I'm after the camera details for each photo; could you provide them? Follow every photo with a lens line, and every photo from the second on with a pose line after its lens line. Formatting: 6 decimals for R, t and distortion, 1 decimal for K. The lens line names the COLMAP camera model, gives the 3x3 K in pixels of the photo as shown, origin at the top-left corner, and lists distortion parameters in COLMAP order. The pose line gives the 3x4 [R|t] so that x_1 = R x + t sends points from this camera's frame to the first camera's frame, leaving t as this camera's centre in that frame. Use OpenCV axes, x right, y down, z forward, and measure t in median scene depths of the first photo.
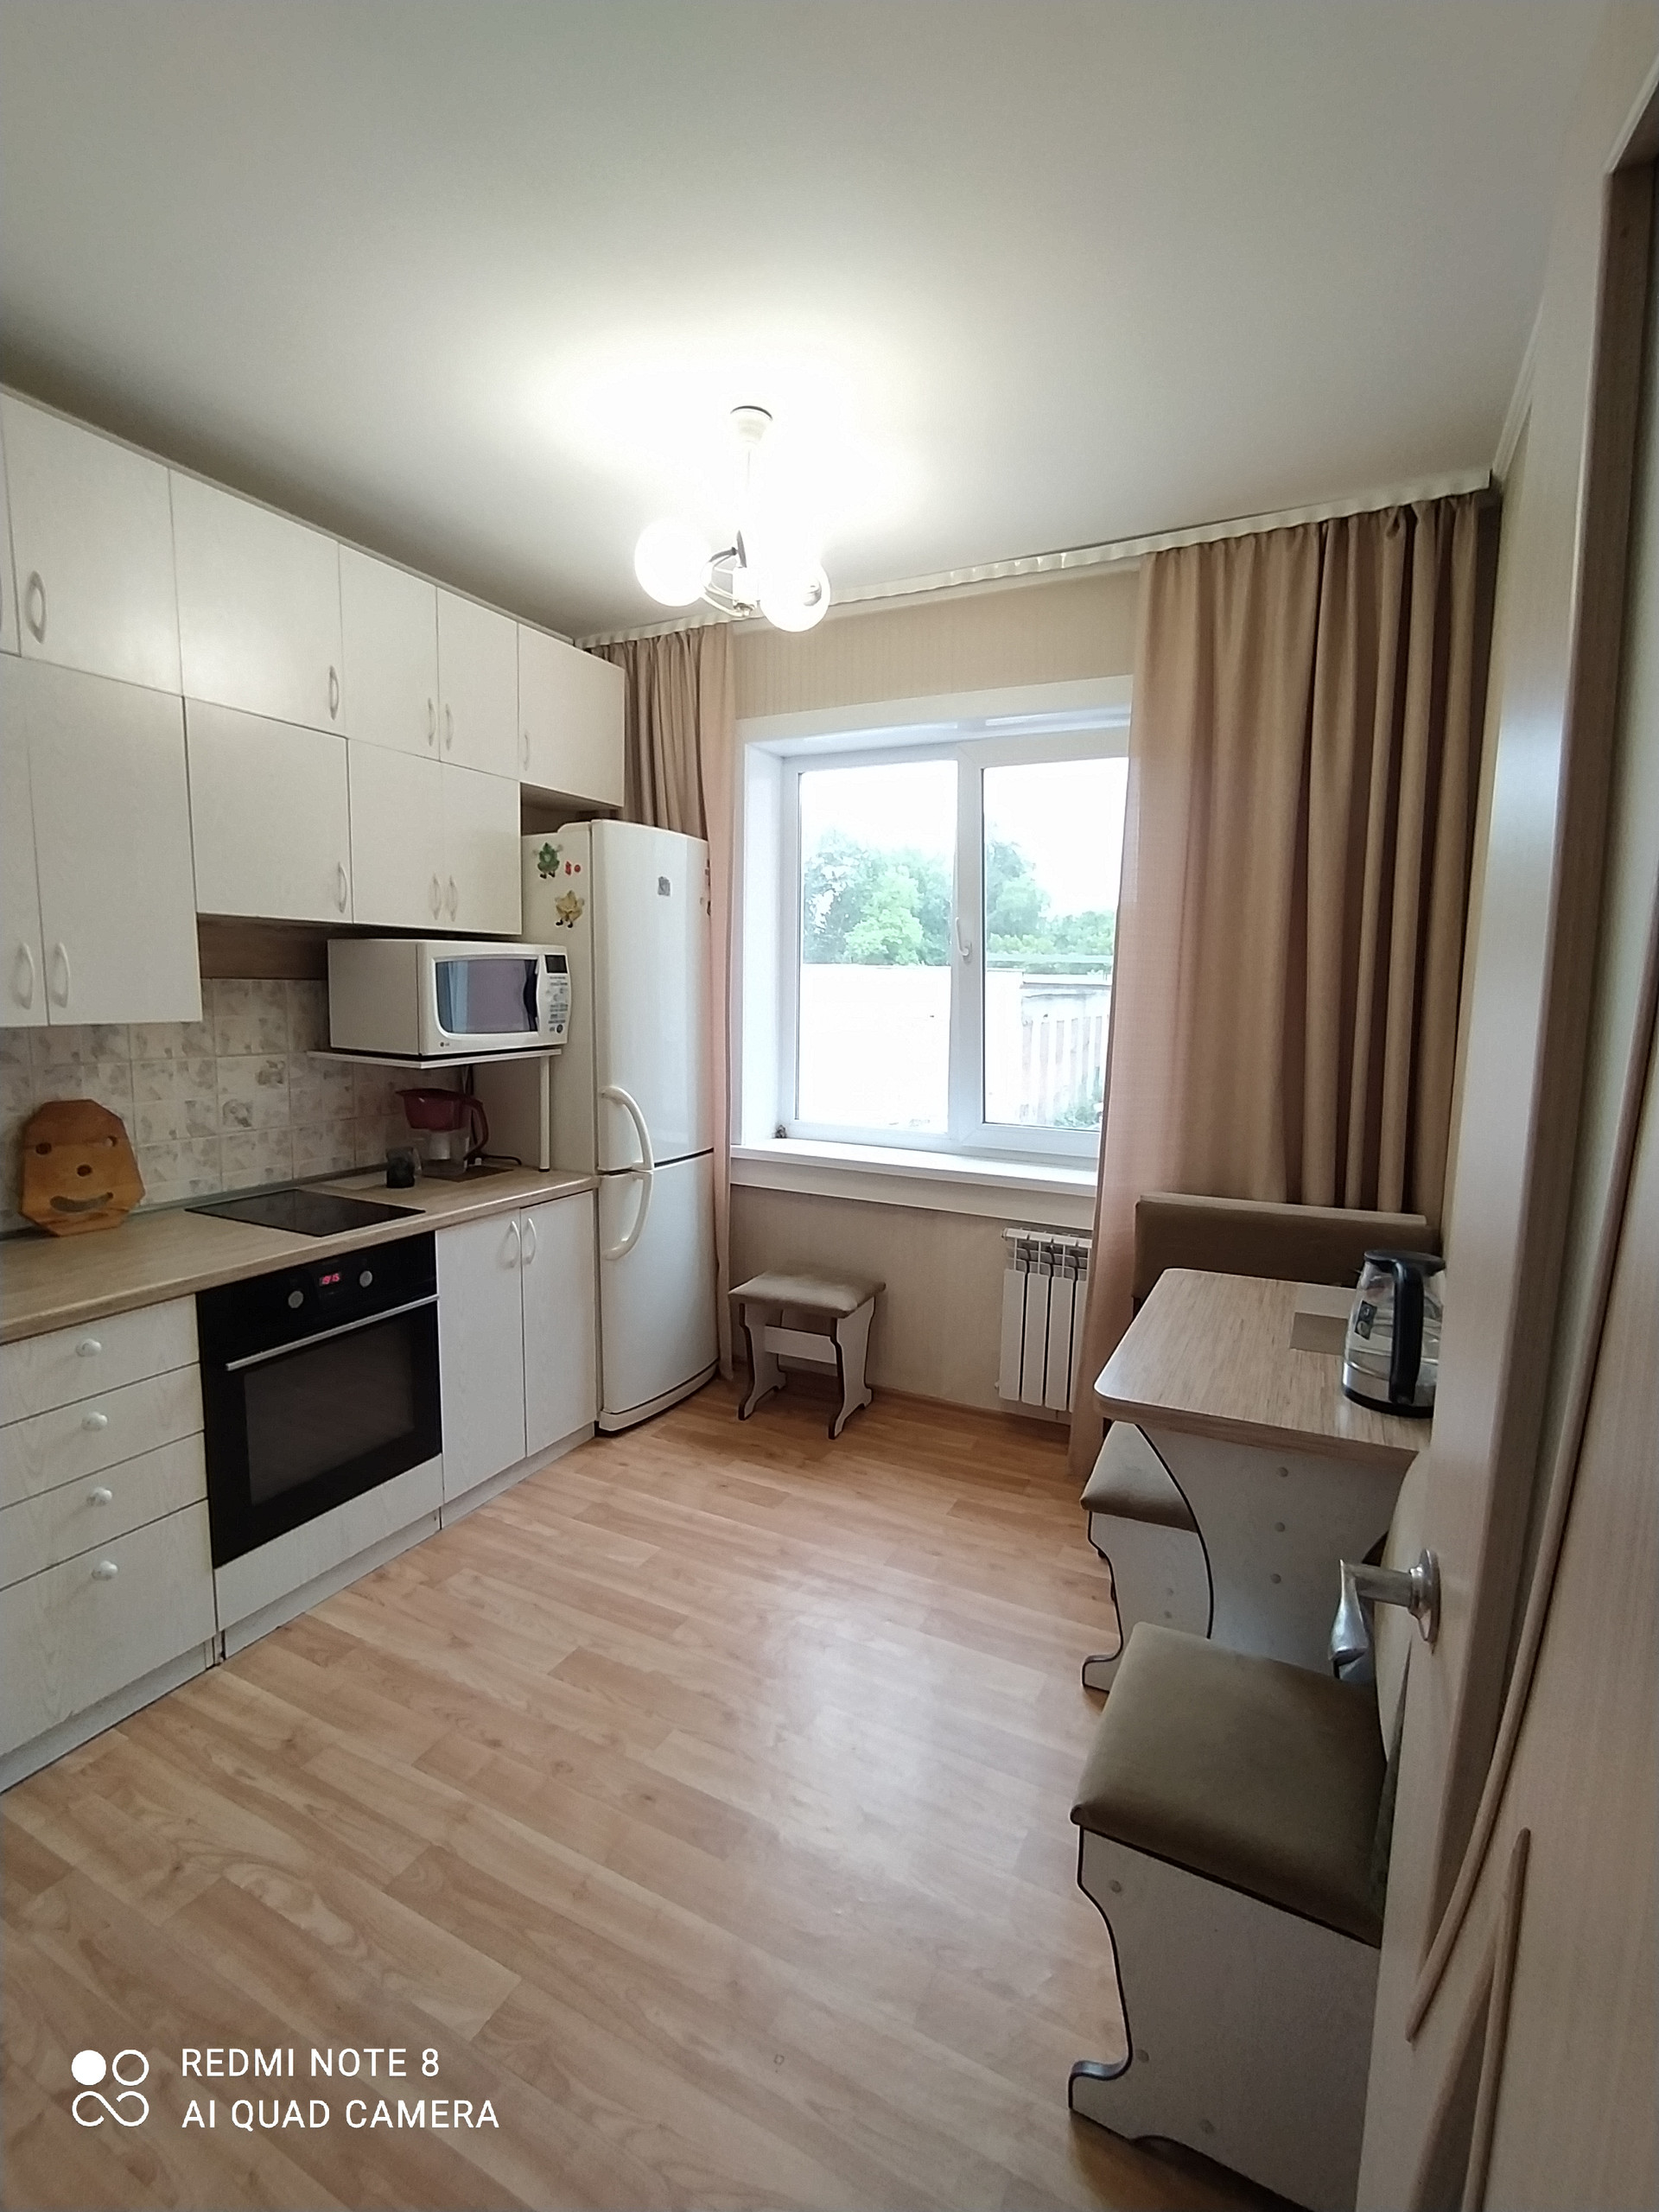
lens RADIAL K [[1016.0, 0, 834.9], [0, 1016.0, 1106.3], [0, 0, 1]] dist [-0.029336, 0.018802]
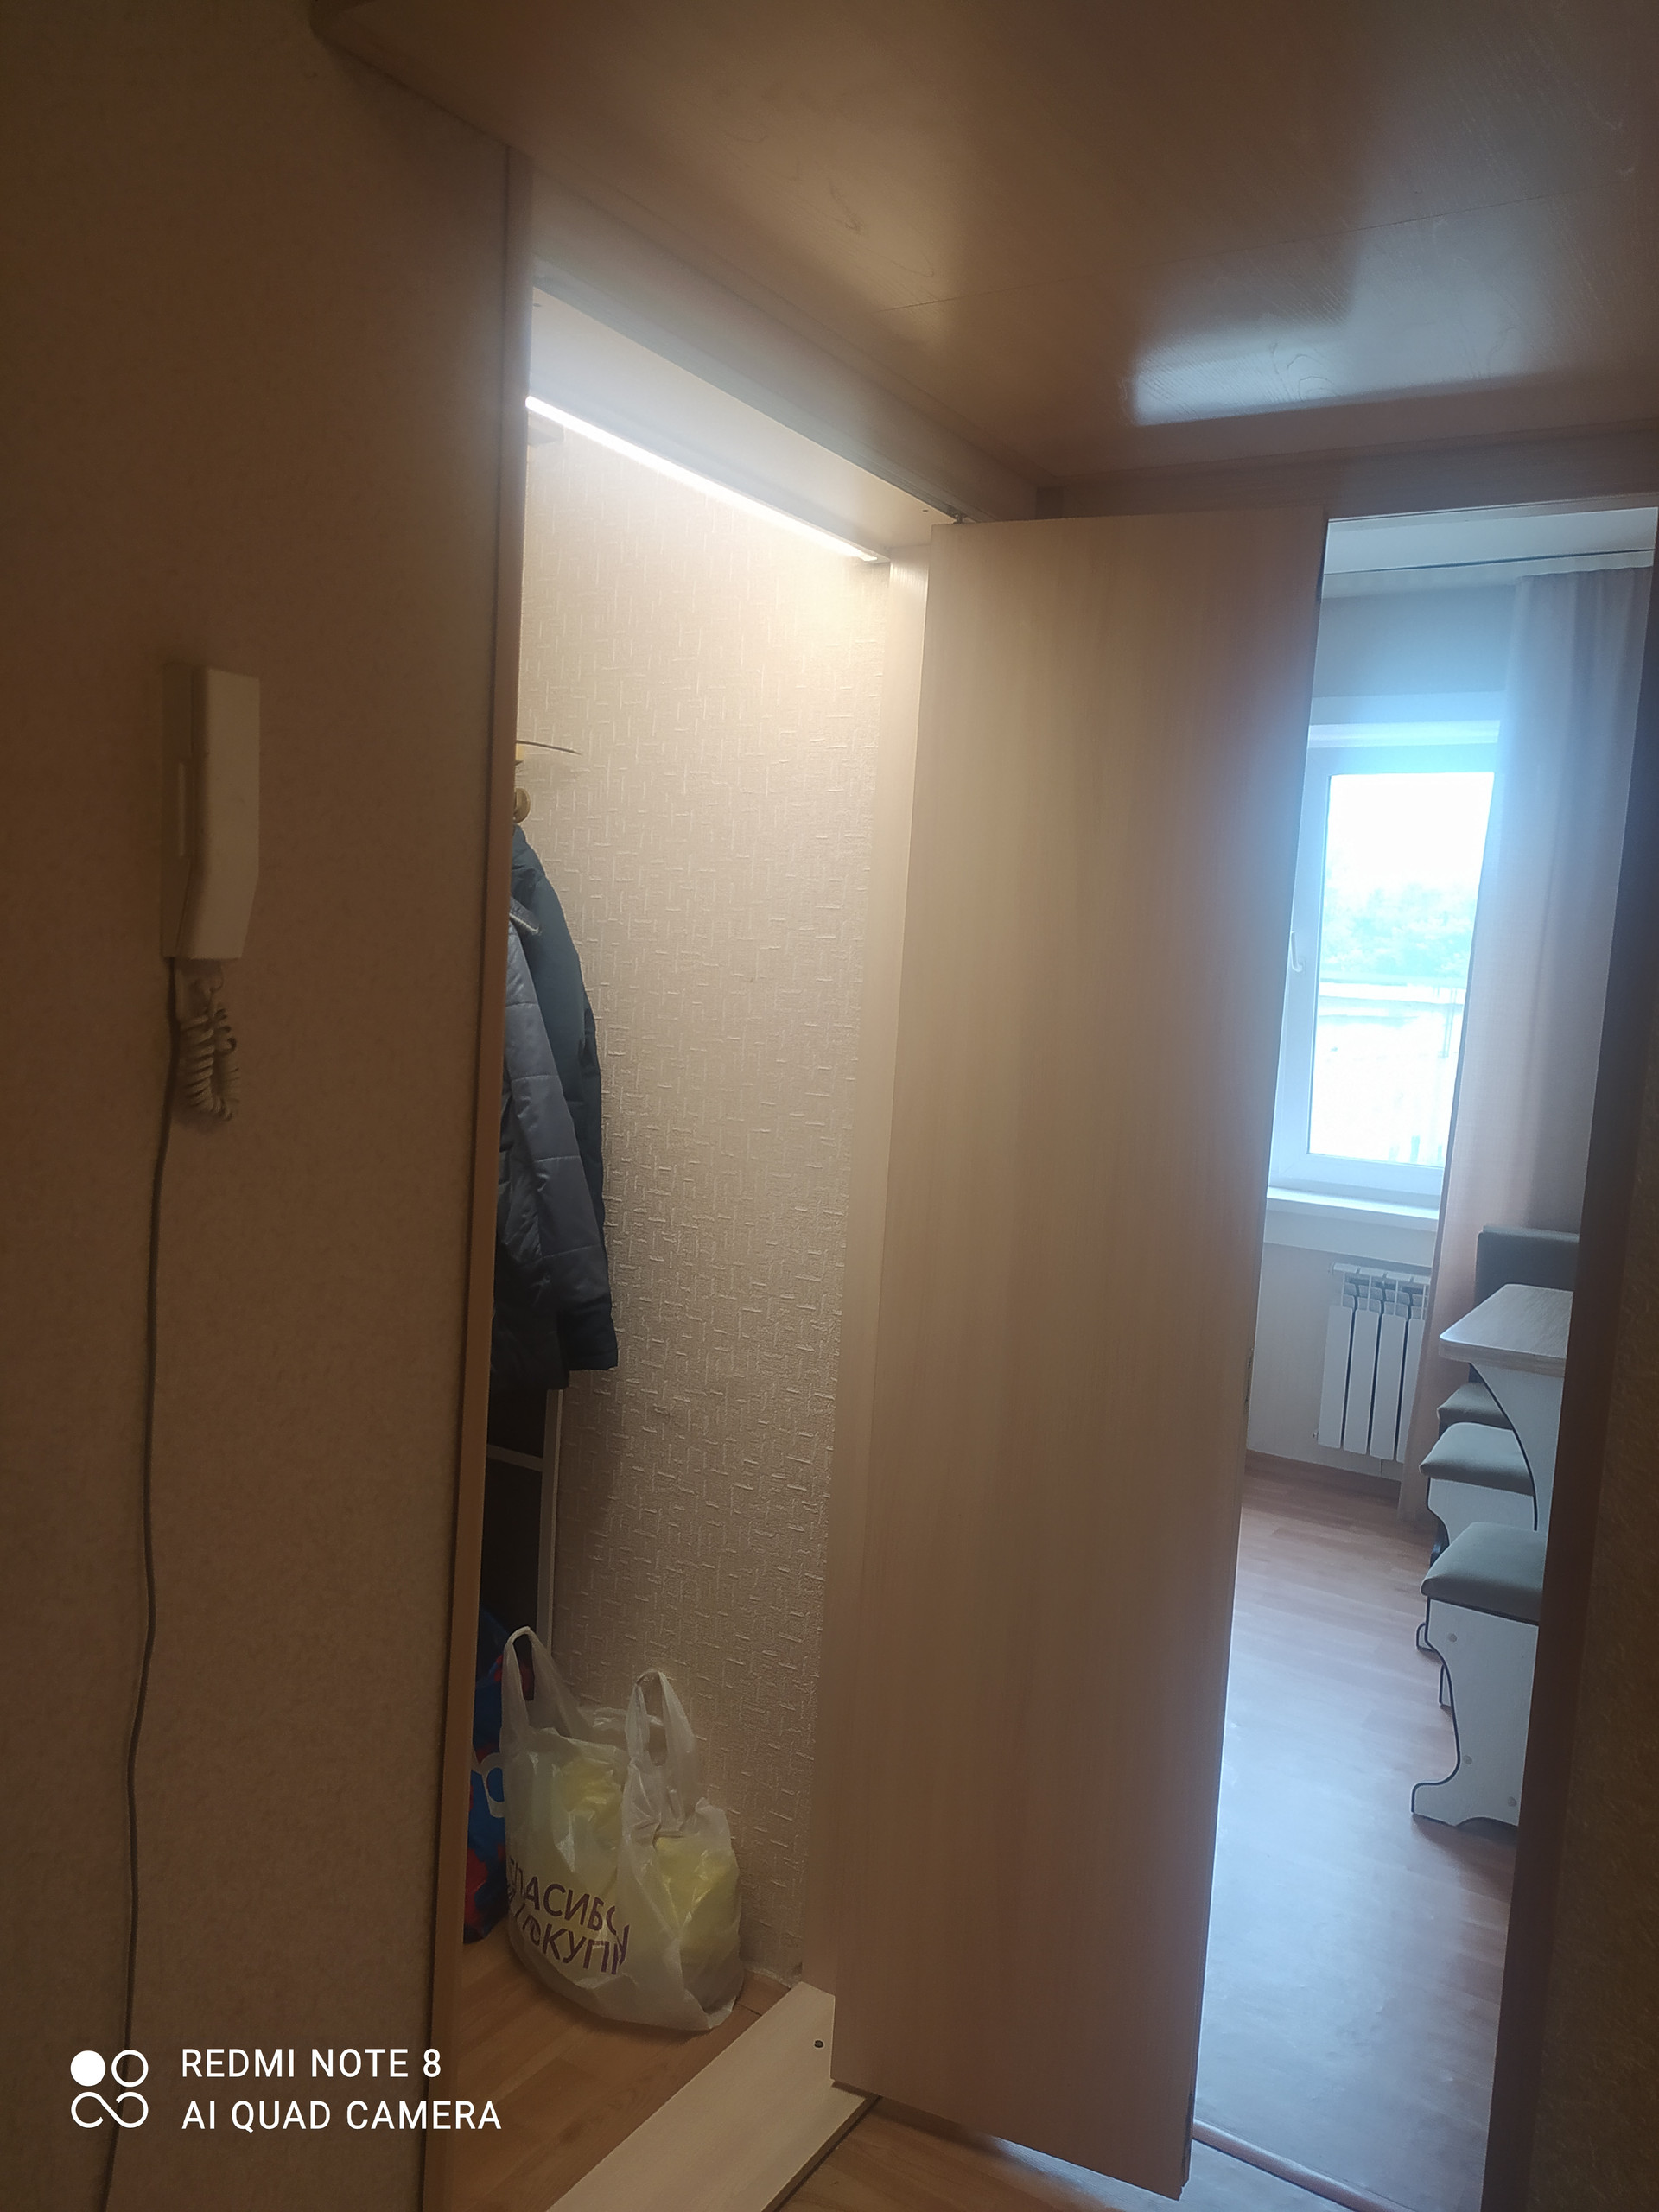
lens RADIAL K [[1652.1, 0, 804.3], [0, 1652.1, 1102.6], [0, 0, 1]] dist [0.052783, -0.049909]
pose [[0.993488, 0.052749, -0.100993, -0.179197], [-0.057230, 0.997477, -0.041994, 0.068435], [0.098523, 0.047501, 0.994000, -0.611246]]
